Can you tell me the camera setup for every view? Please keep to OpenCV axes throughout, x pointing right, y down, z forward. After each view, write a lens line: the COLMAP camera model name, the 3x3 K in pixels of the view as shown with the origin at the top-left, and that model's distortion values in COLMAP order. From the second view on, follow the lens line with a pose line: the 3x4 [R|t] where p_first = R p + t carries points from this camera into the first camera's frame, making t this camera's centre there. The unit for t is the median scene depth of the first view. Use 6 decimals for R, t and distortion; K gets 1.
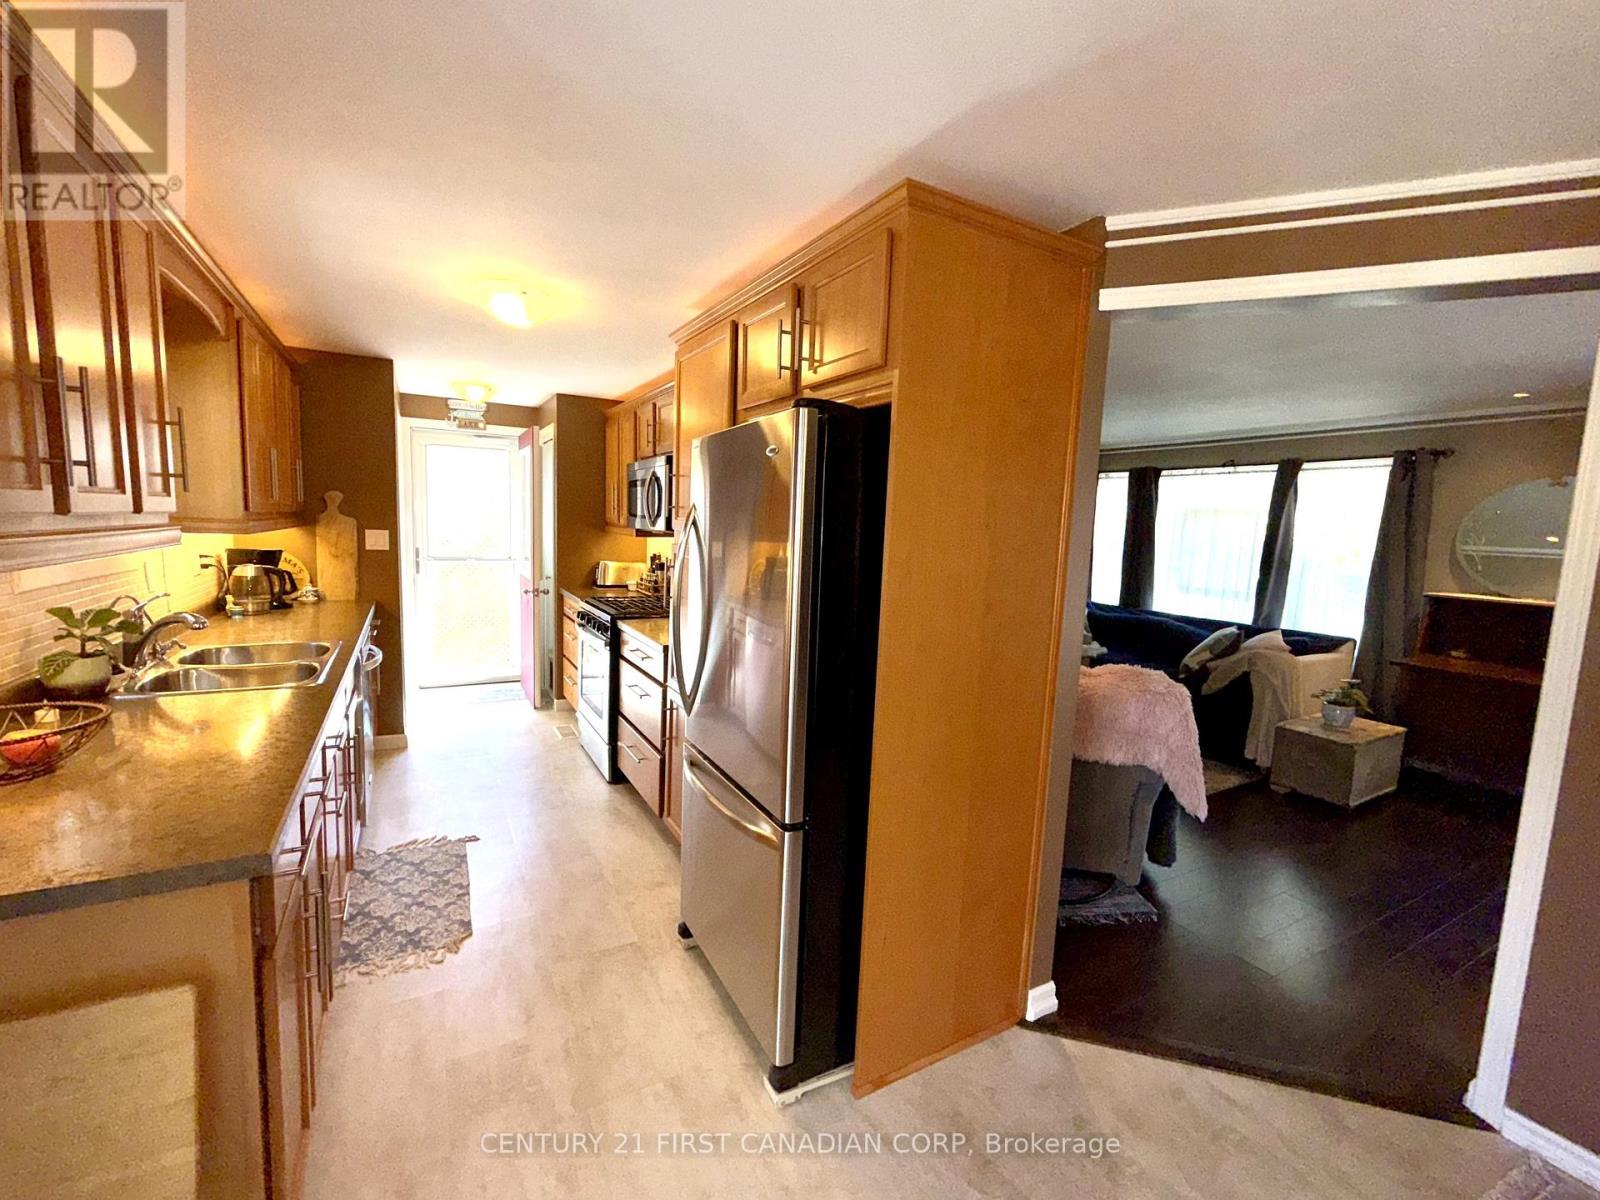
lens RADIAL K [[680.6, 0, 793.2], [0, 680.6, 603.9], [0, 0, 1]] dist [0.005177, -0.000372]
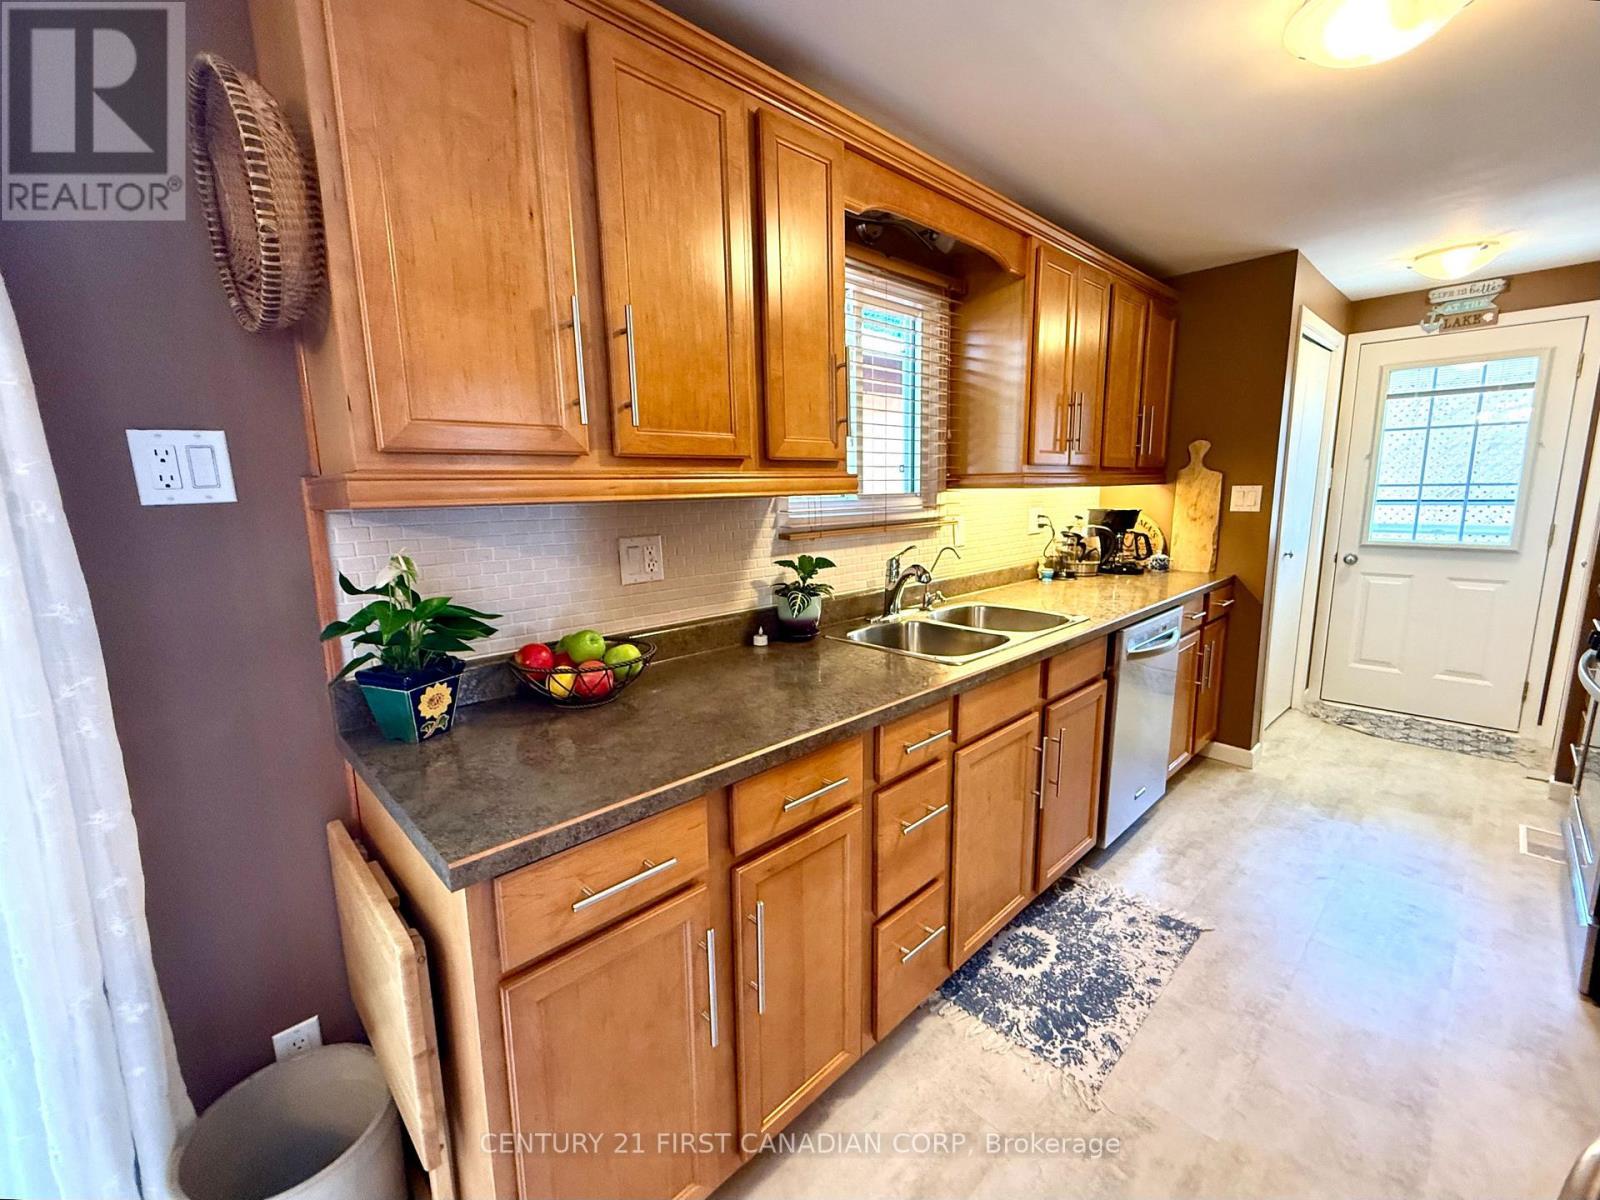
lens RADIAL K [[680.6, 0, 799.6], [0, 680.6, 596.5], [0, 0, 1]] dist [0.005177, -0.000372]
pose [[0.271973, 0.119874, -0.954809, 0.013439], [-0.088339, 0.991131, 0.099271, -0.022047], [0.958242, 0.057348, 0.280150, 0.422278]]
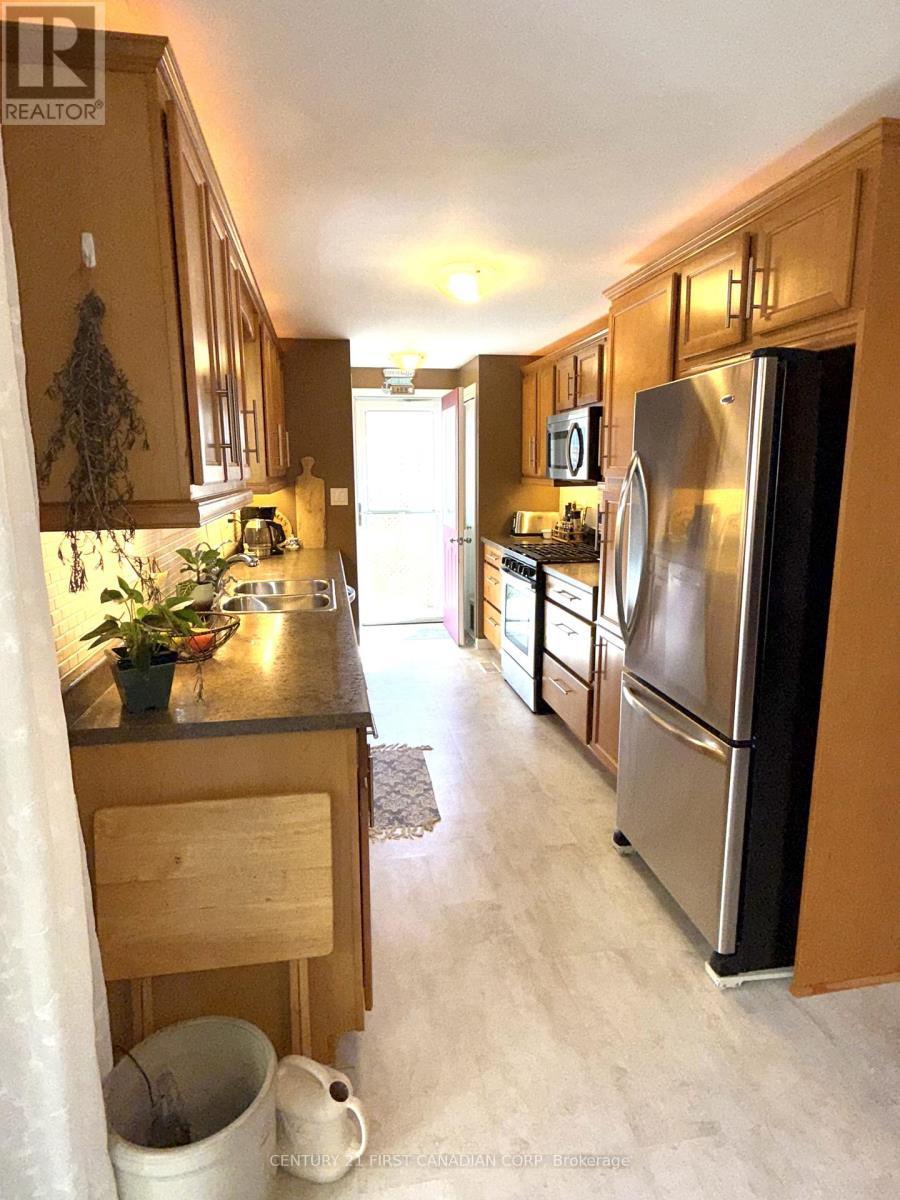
lens RADIAL K [[698.2, 0, 449.9], [0, 698.2, 596.8], [0, 0, 1]] dist [0.012528, -0.005514]
pose [[0.946386, 0.017221, -0.322577, -0.050211], [0.001458, 0.998340, 0.057575, 0.013654], [0.323033, -0.054958, 0.944790, -0.127106]]
